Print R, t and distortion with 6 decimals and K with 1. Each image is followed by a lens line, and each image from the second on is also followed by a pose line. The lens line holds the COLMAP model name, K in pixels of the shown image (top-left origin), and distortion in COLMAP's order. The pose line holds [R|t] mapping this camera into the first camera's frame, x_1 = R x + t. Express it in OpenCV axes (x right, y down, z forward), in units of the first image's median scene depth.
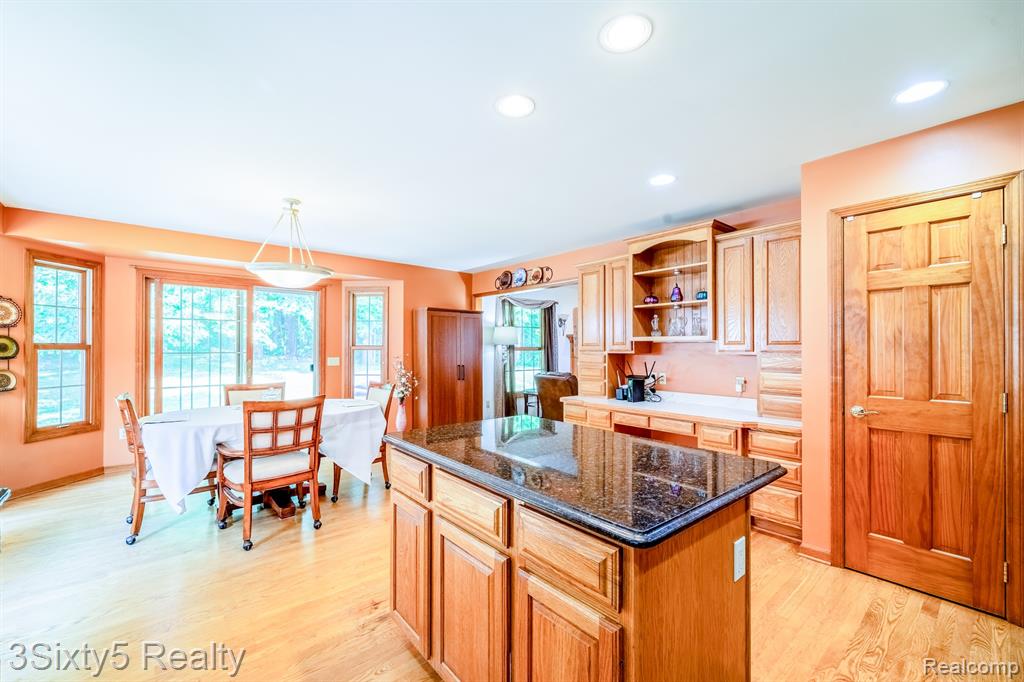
lens RADIAL K [[420.8, 0, 511.9], [0, 420.8, 344.8], [0, 0, 1]] dist [0.000431, 0.000030]
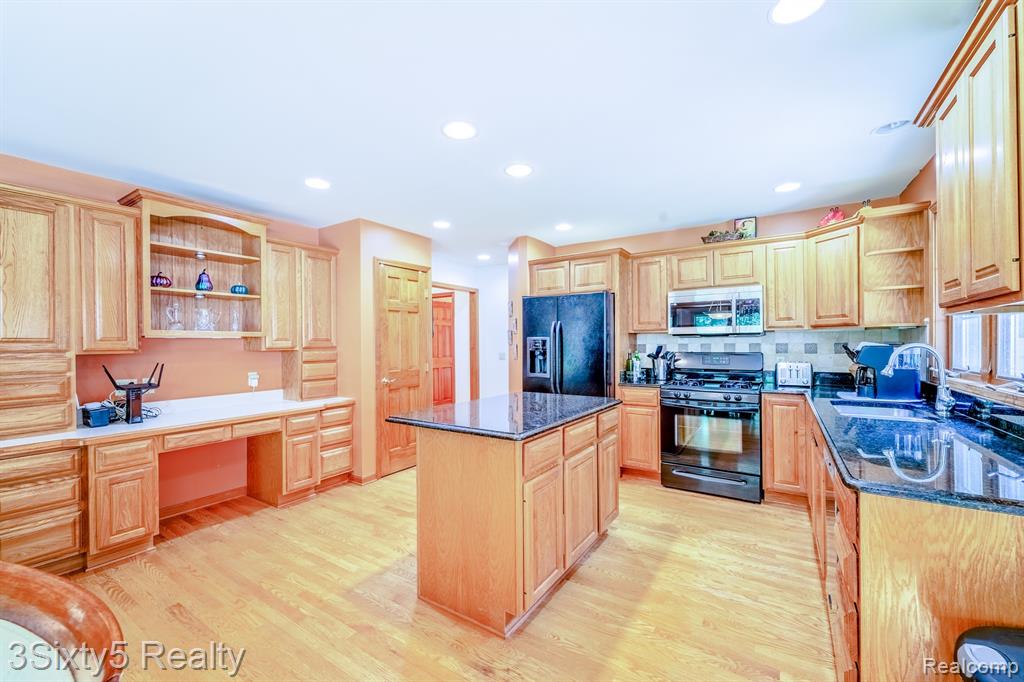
lens RADIAL K [[415.8, 0, 515.2], [0, 415.8, 342.7], [0, 0, 1]] dist [-0.001003, -0.000307]
pose [[-0.296061, 0.000518, 0.955169, -0.581653], [-0.000446, 1.000000, -0.000681, 0.003185], [-0.955169, -0.000628, -0.296060, 0.627894]]
